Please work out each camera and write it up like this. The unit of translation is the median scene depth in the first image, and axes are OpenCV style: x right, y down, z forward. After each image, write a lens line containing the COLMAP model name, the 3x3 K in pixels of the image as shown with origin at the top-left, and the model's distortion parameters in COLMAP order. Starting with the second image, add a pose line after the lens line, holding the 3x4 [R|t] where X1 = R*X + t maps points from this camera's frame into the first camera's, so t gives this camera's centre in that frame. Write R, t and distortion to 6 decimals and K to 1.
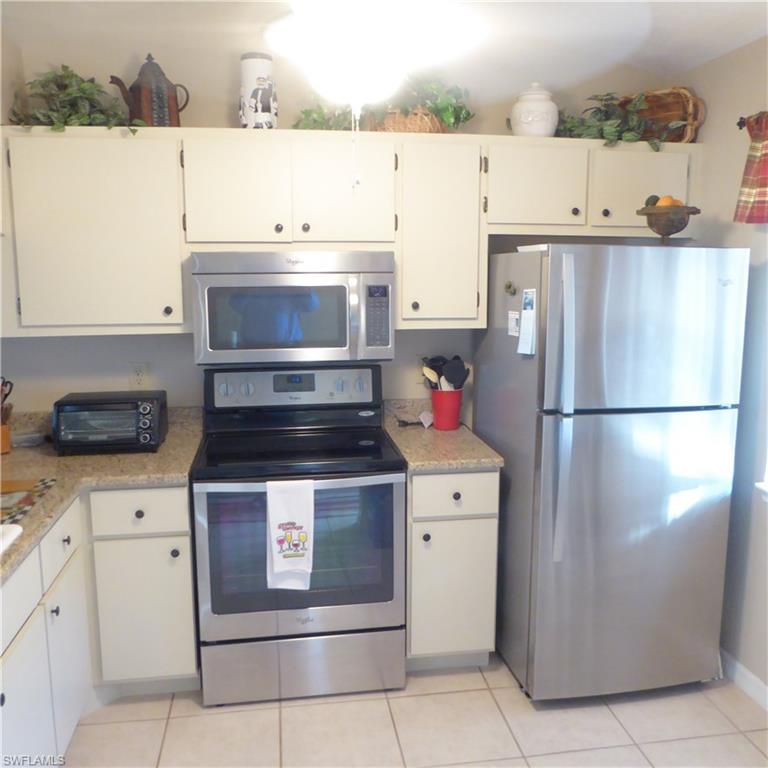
lens RADIAL K [[729.7, 0, 386.5], [0, 729.7, 384.1], [0, 0, 1]] dist [-0.029604, 0.000000]
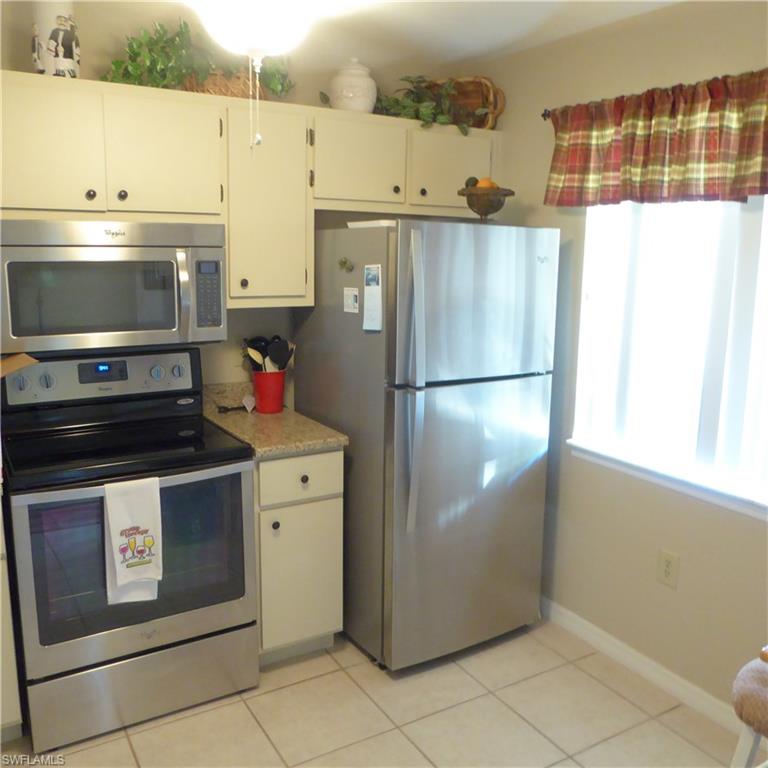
lens RADIAL K [[729.7, 0, 384.5], [0, 729.7, 383.1], [0, 0, 1]] dist [-0.029604, 0.000000]
pose [[0.923437, -0.054741, 0.379826, -0.164827], [0.047001, 0.998455, 0.029629, 0.002231], [-0.380861, -0.009509, 0.924583, 0.062989]]
